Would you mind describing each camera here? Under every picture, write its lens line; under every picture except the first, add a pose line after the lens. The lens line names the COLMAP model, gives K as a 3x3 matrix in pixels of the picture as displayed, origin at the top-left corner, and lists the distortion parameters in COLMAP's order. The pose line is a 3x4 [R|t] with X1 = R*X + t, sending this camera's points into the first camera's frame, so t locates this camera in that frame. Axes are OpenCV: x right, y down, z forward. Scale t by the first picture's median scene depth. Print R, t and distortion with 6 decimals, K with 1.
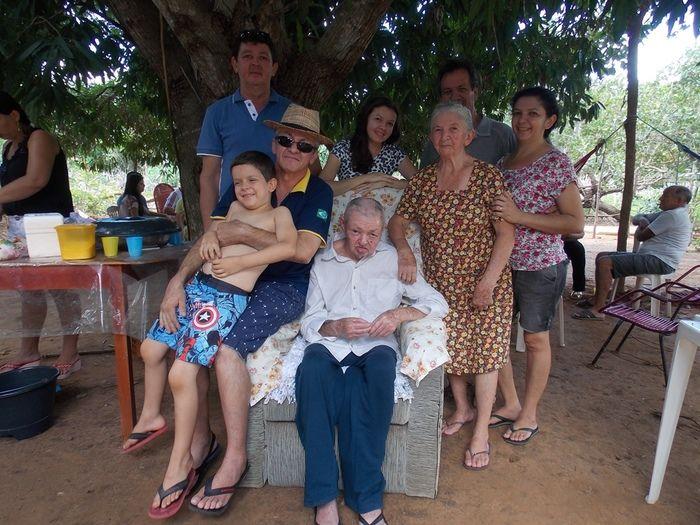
lens RADIAL K [[535.3, 0, 352.0], [0, 535.3, 224.3], [0, 0, 1]] dist [0.047012, 0.001744]
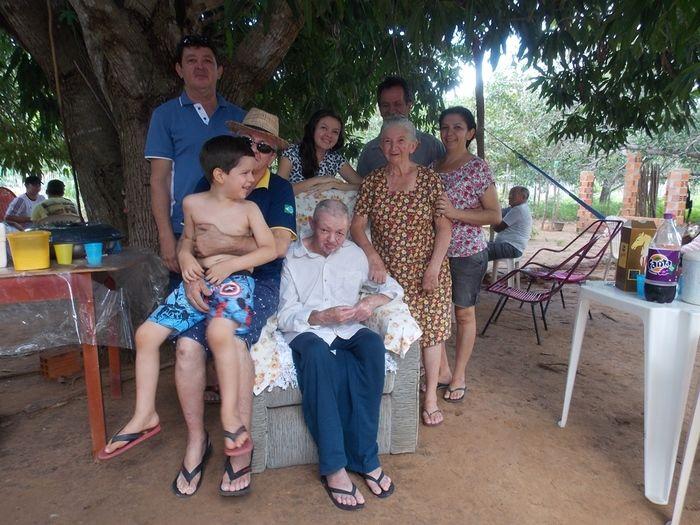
lens RADIAL K [[535.3, 0, 352.0], [0, 535.3, 224.3], [0, 0, 1]] dist [0.047012, 0.001744]
pose [[0.944766, -0.030352, 0.326339, -0.298850], [0.031970, 0.999489, 0.000407, 0.004640], [-0.326184, 0.010049, 0.945253, -0.059971]]
